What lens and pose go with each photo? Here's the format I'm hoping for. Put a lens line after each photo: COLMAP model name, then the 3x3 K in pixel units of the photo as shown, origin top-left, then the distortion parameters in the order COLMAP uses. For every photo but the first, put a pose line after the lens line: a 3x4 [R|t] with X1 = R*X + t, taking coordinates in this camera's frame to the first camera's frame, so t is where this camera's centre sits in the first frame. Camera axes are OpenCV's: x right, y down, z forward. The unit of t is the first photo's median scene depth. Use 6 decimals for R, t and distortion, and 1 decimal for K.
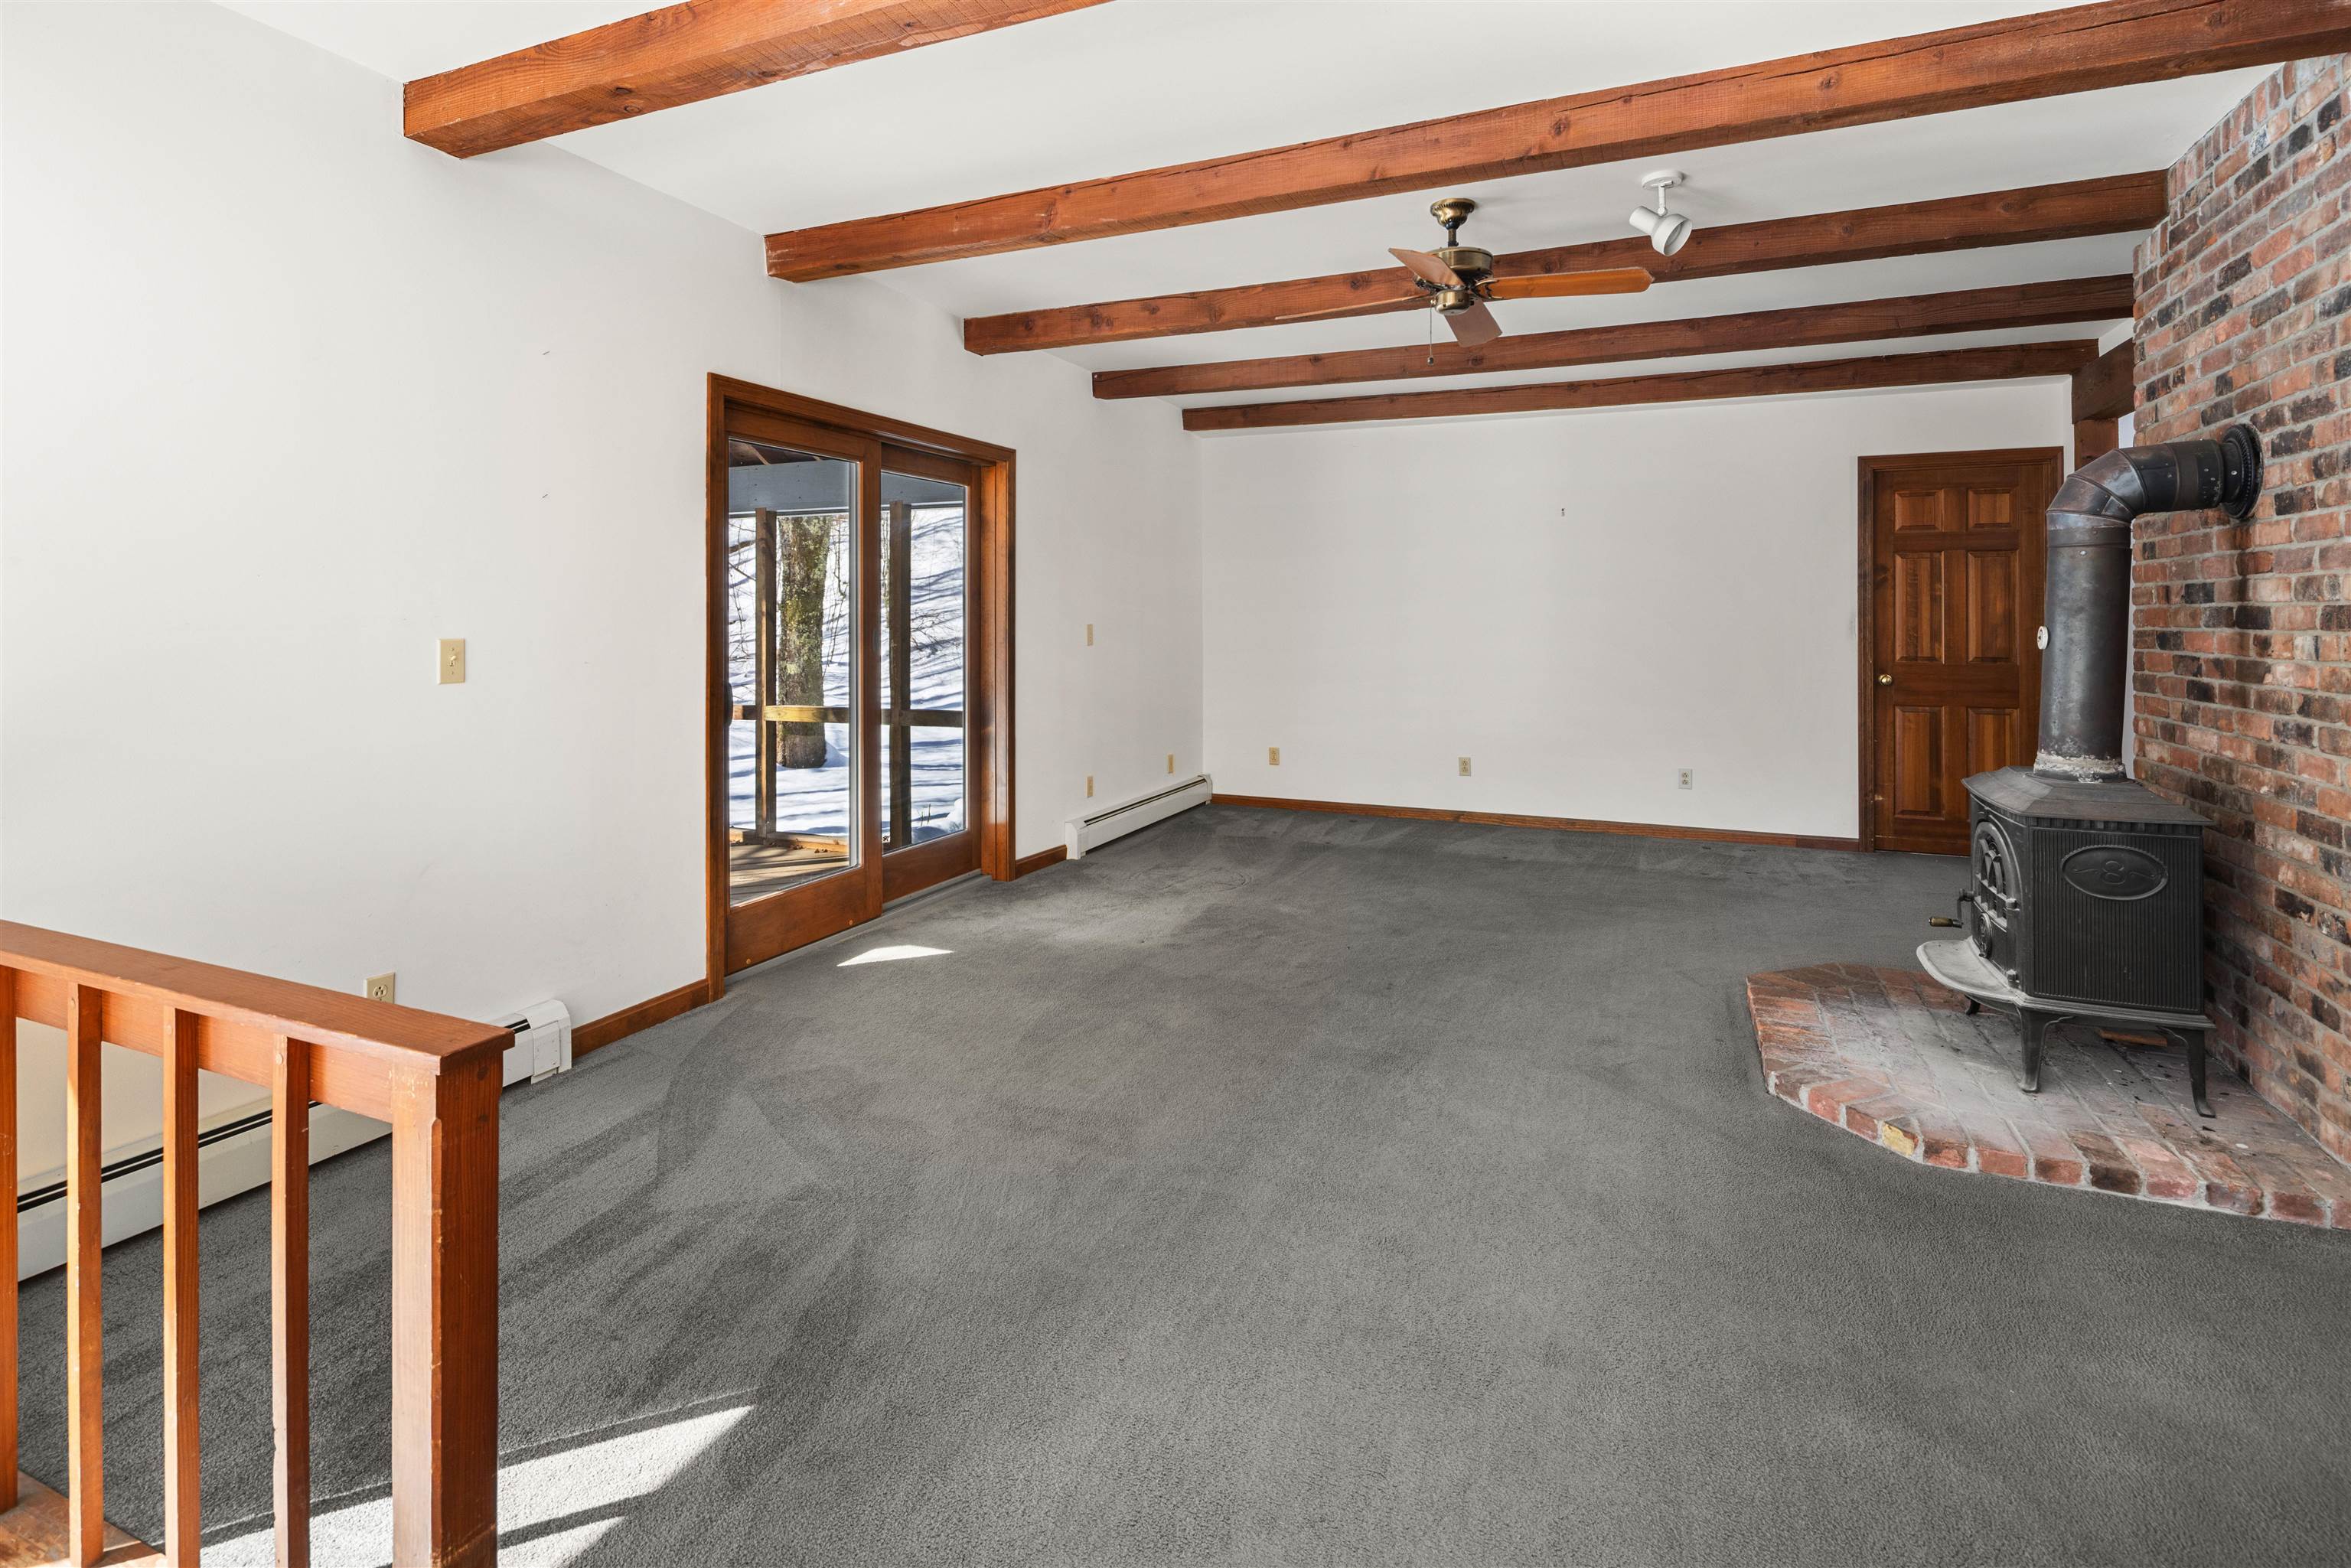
lens RADIAL K [[1138.9, 0, 1173.4], [0, 1138.9, 612.0], [0, 0, 1]] dist [0.002295, -0.002873]
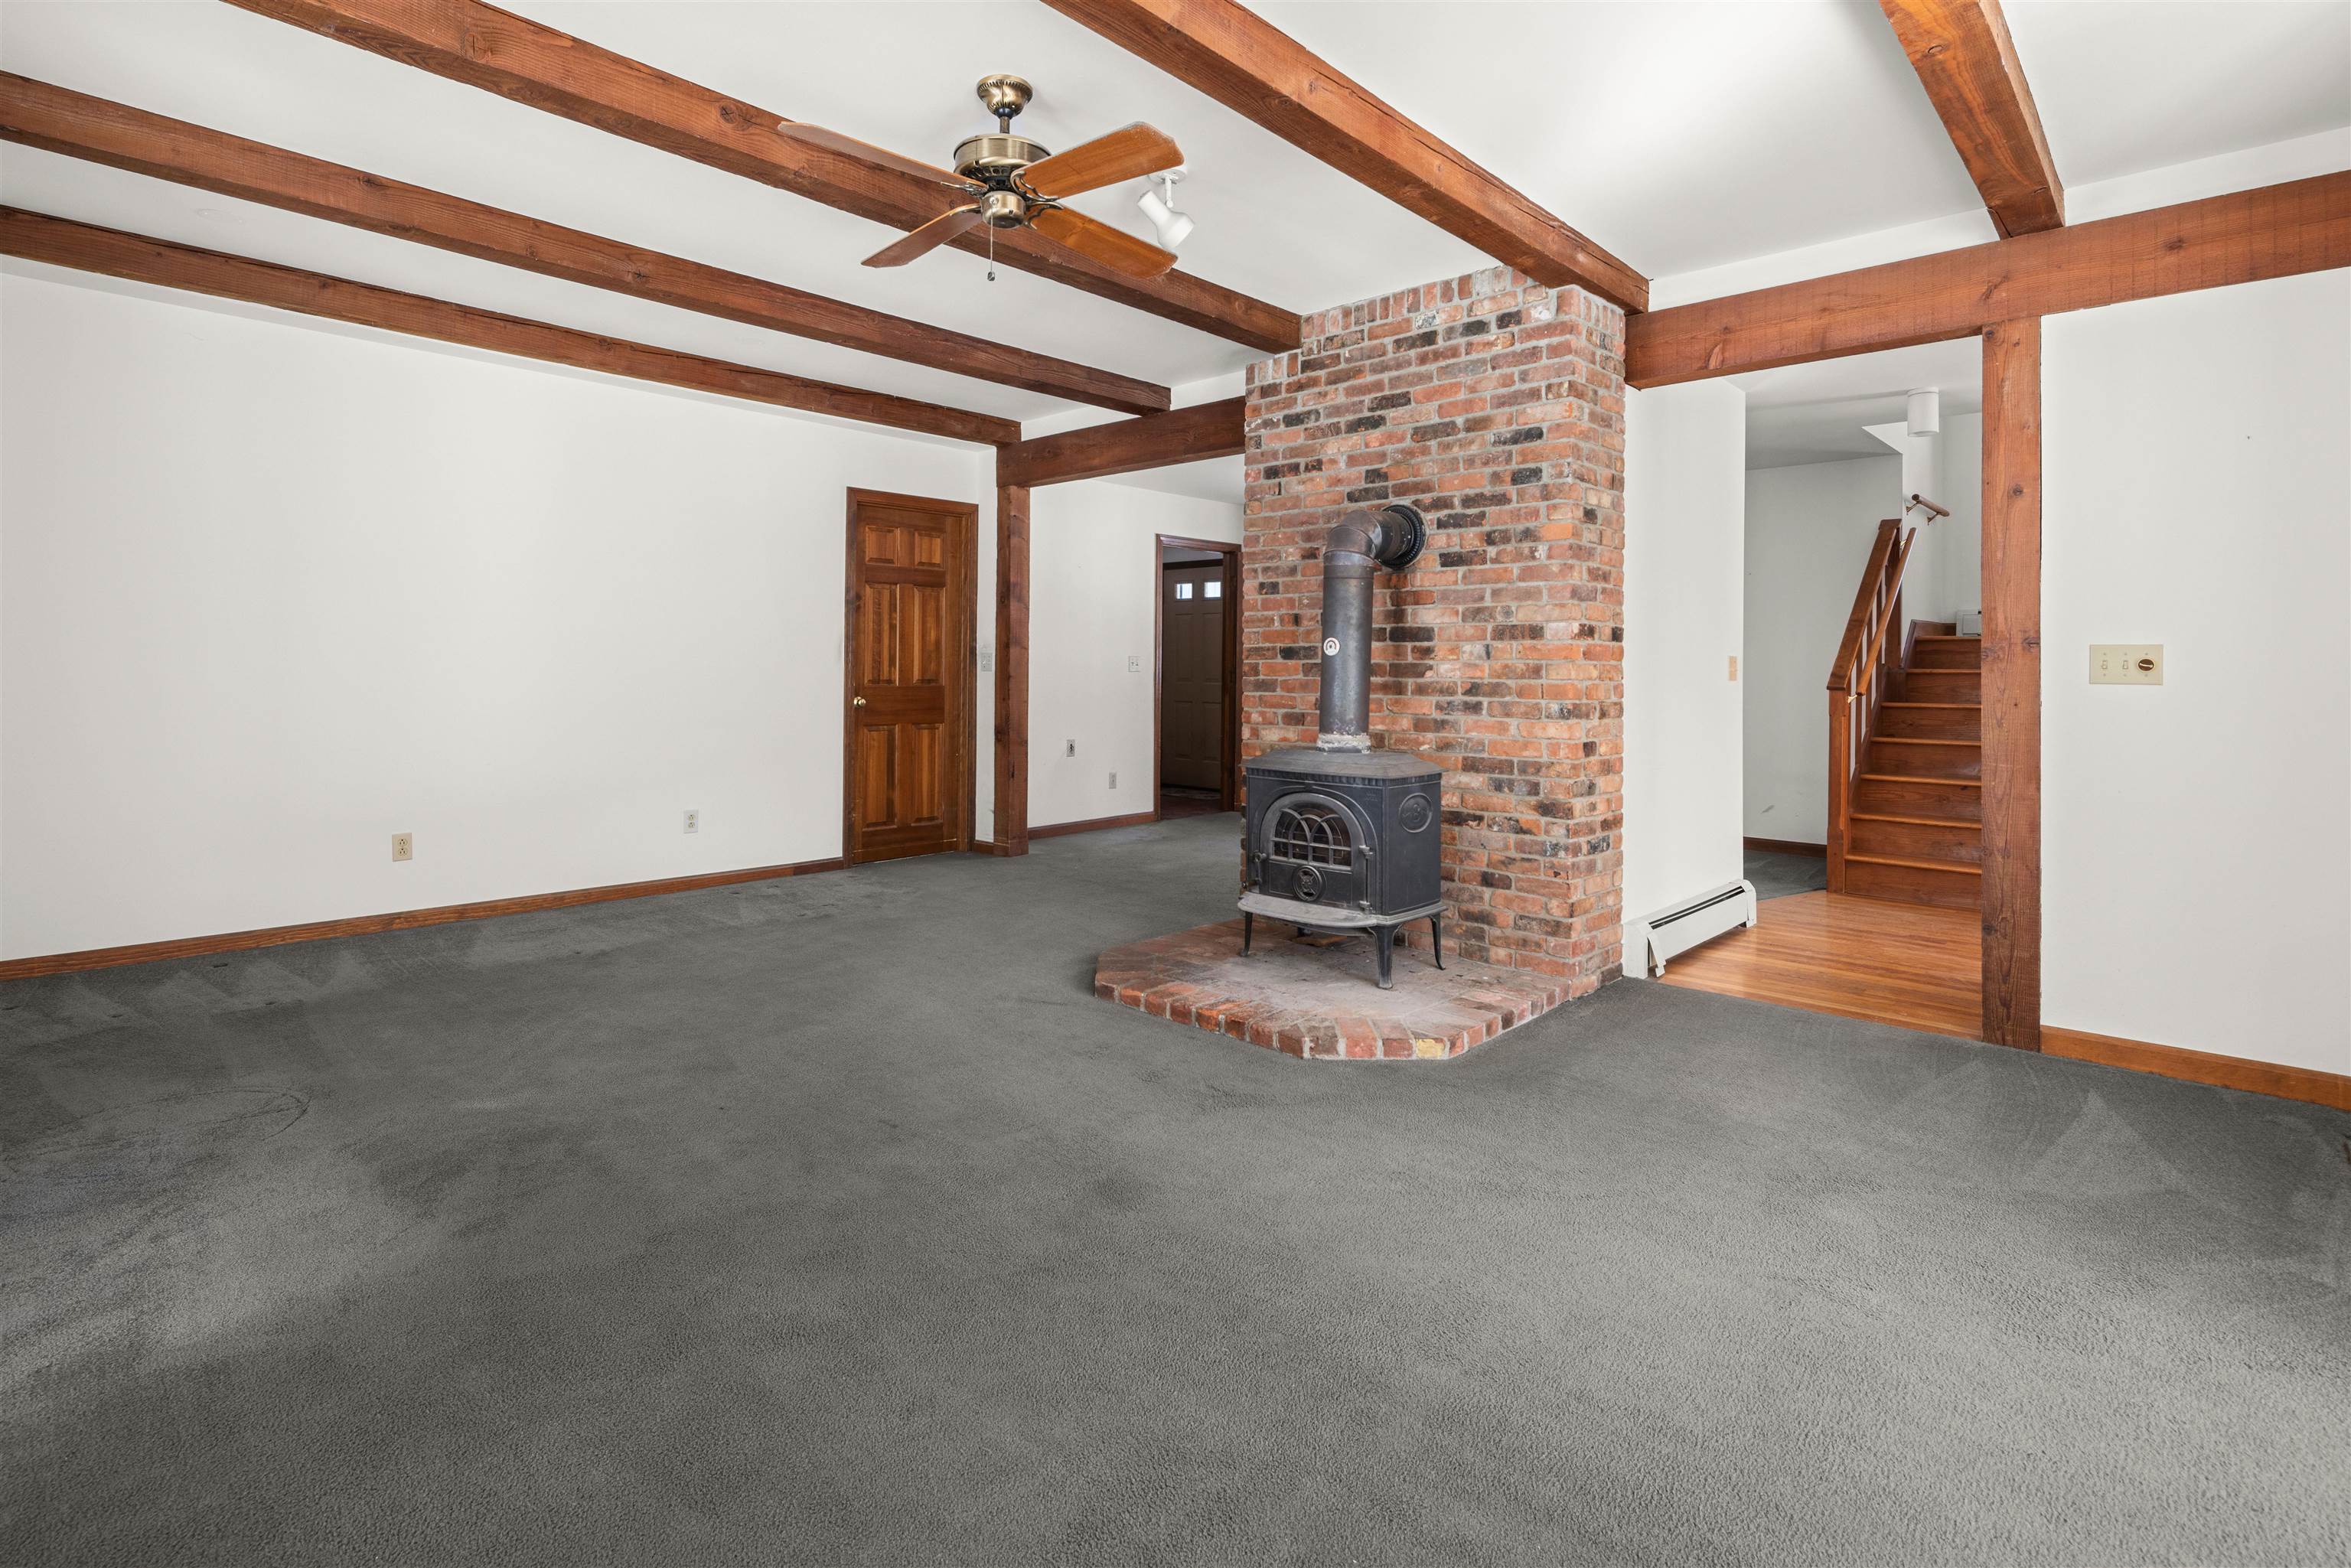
lens RADIAL K [[1137.6, 0, 1169.8], [0, 1137.6, 659.7], [0, 0, 1]] dist [0.006136, -0.005904]
pose [[0.335781, 0.011585, 0.941869, -0.542698], [-0.011173, 0.999903, -0.008316, 0.051660], [-0.941874, -0.007732, 0.335878, 0.752742]]
